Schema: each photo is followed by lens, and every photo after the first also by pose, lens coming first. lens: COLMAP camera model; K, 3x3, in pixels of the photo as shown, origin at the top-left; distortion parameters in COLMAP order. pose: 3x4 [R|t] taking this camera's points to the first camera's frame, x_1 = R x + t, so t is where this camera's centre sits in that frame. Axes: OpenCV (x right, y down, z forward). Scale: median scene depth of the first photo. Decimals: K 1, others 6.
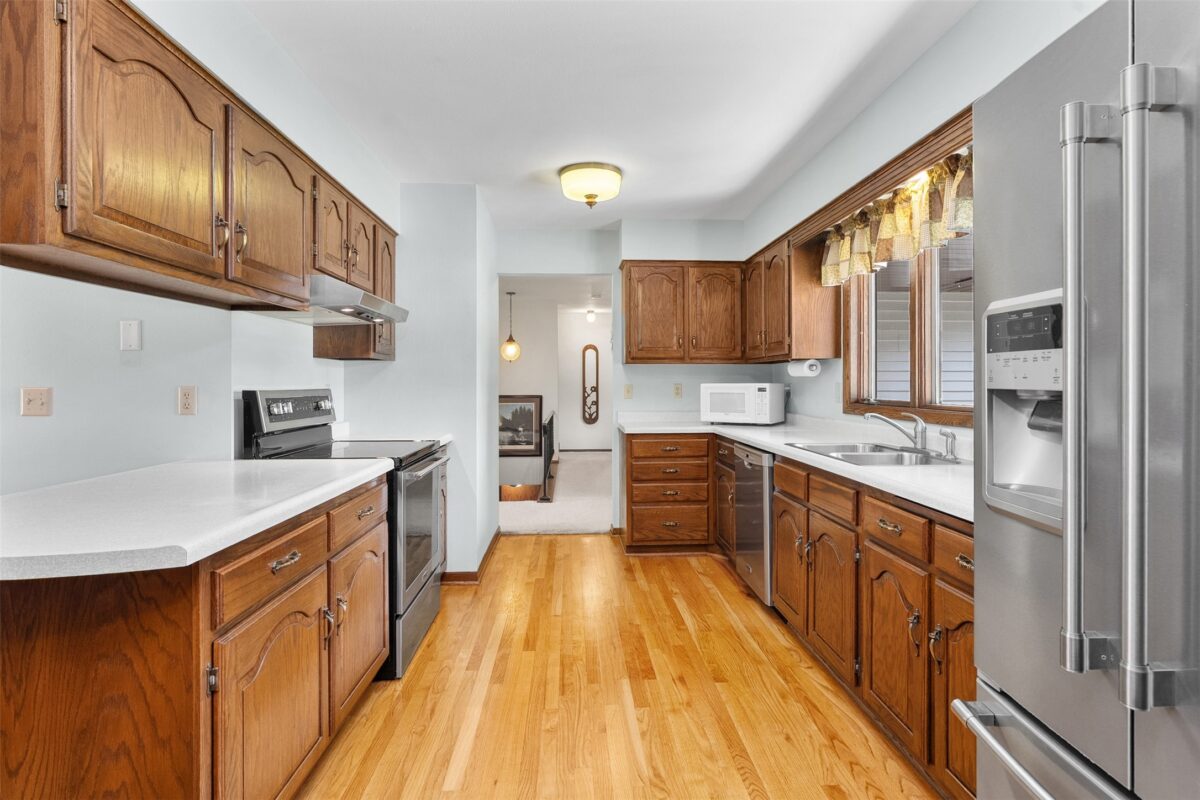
lens RADIAL K [[599.9, 0, 602.7], [0, 599.9, 381.3], [0, 0, 1]] dist [-0.000693, -0.000528]
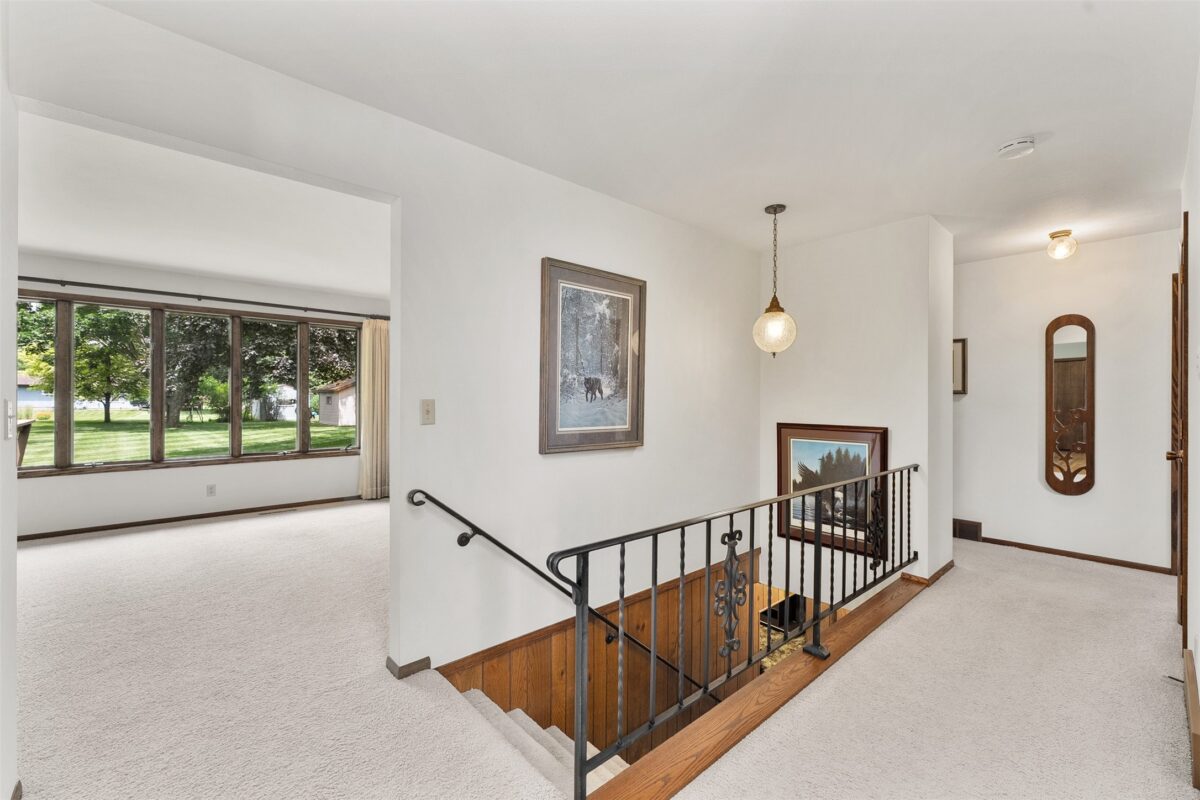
lens RADIAL K [[492.4, 0, 596.7], [0, 492.4, 398.5], [0, 0, 1]] dist [-0.000813, 0.000392]
pose [[0.618041, 0.003952, -0.786136, 0.173416], [-0.004415, 0.999989, 0.001557, 0.004032], [0.786134, 0.002508, 0.618051, 1.776553]]
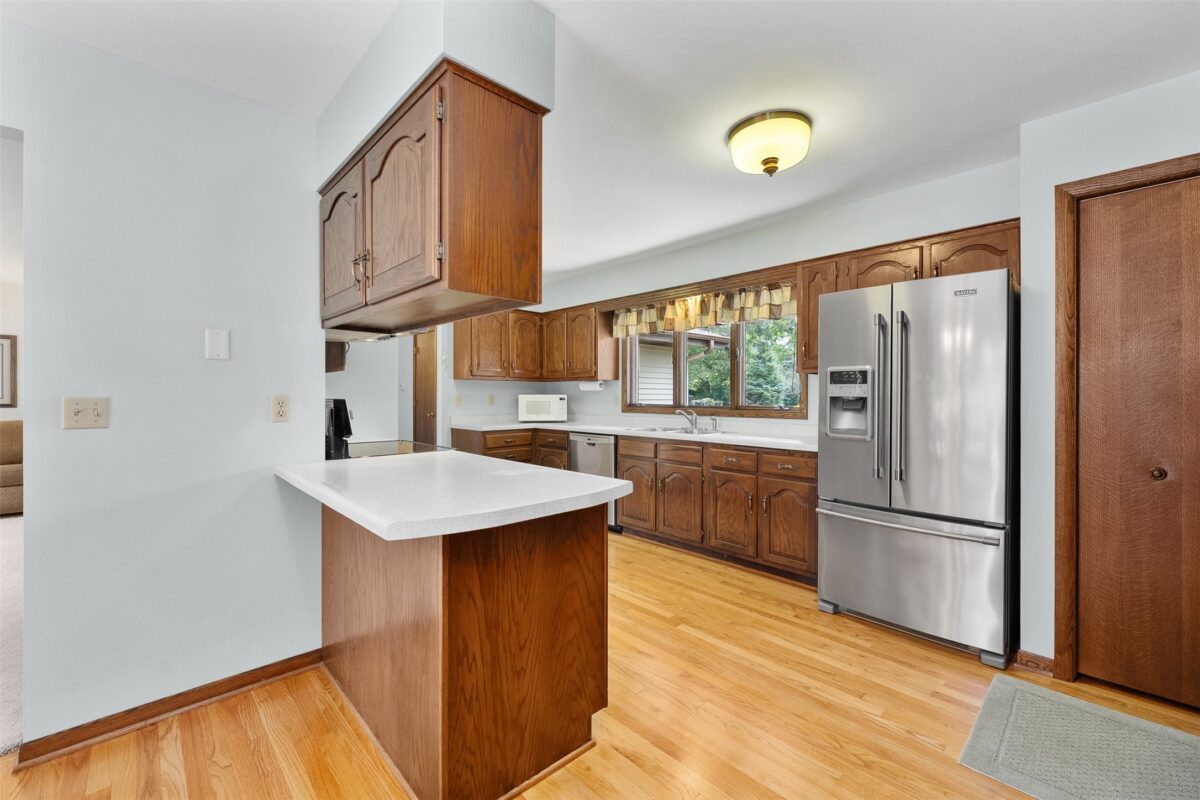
lens RADIAL K [[489.0, 0, 601.2], [0, 489.0, 394.4], [0, 0, 1]] dist [0.000413, -0.000151]
pose [[0.759823, 0.003920, 0.650118, -0.674588], [-0.005003, 0.999987, -0.000181, 0.003288], [-0.650110, -0.003115, 0.759834, -0.030535]]
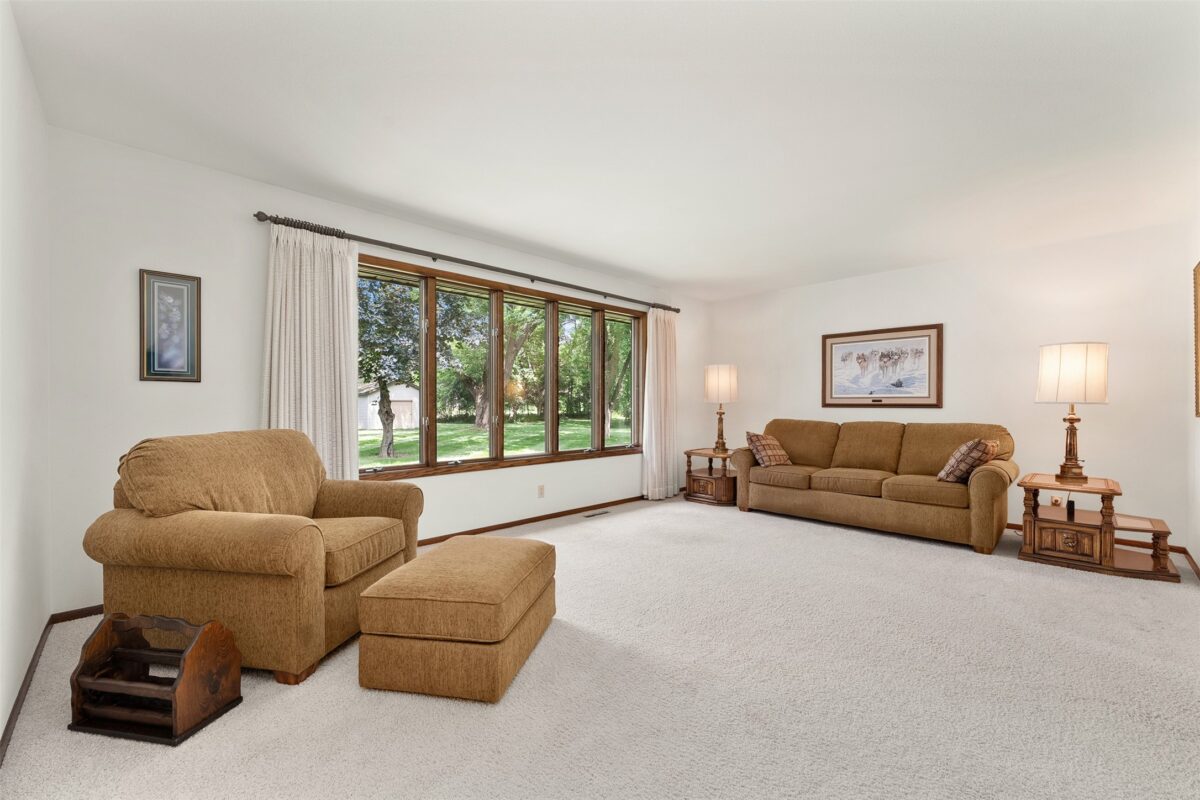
lens RADIAL K [[479.0, 0, 596.3], [0, 479.0, 407.1], [0, 0, 1]] dist [-0.003445, -0.000036]
pose [[0.656049, 0.009667, -0.754656, -0.717735], [-0.003003, 0.999943, 0.010198, 0.047299], [0.754712, -0.004425, 0.656041, 0.941383]]
